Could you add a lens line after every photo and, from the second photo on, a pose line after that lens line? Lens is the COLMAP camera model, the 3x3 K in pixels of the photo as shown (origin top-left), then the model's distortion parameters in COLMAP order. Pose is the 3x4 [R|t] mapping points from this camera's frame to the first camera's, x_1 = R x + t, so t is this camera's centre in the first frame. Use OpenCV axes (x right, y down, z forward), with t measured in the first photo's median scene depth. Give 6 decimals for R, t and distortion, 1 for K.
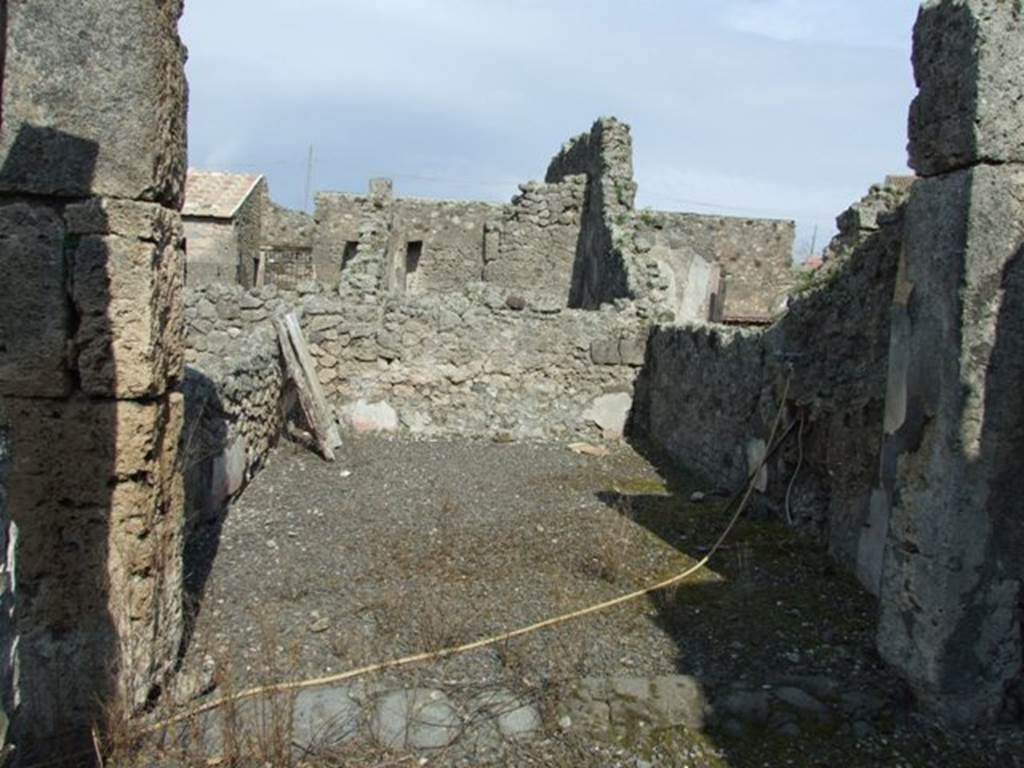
lens RADIAL K [[812.2, 0, 512.8], [0, 812.2, 382.2], [0, 0, 1]] dist [-0.065889, 0.061635]
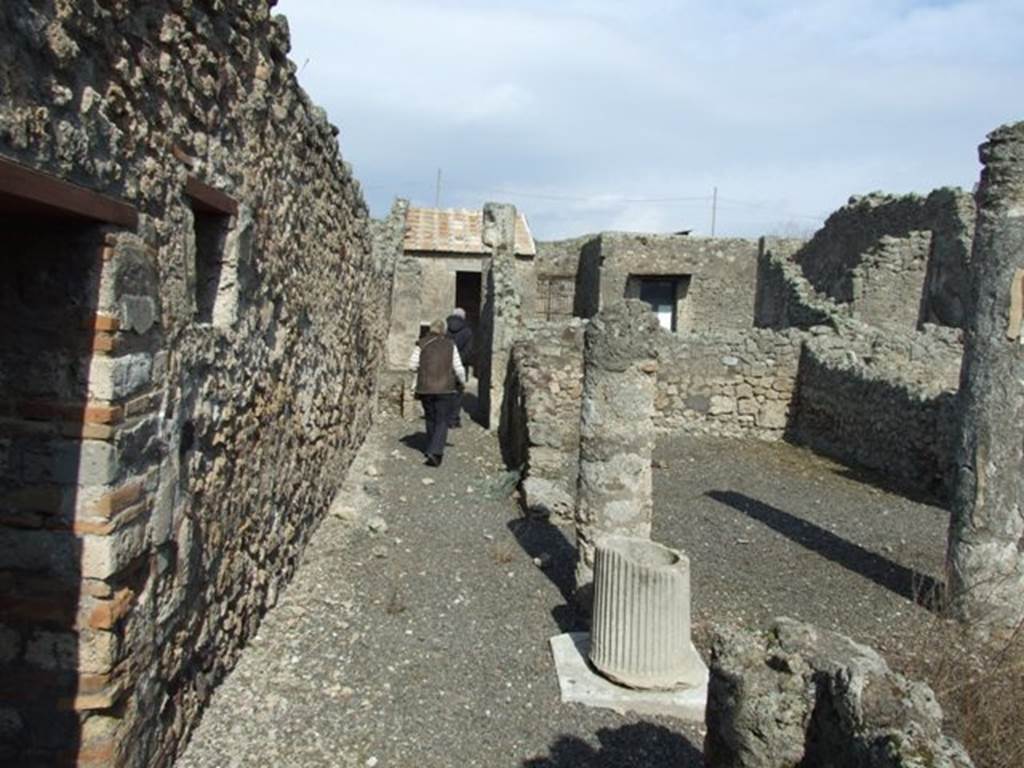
lens RADIAL K [[812.2, 0, 513.2], [0, 812.2, 385.2], [0, 0, 1]] dist [-0.065889, 0.061635]
pose [[0.998885, -0.011260, -0.045840, -0.512159], [0.011130, 0.999933, -0.003082, -0.016336], [0.045872, 0.002568, 0.998944, -0.293619]]
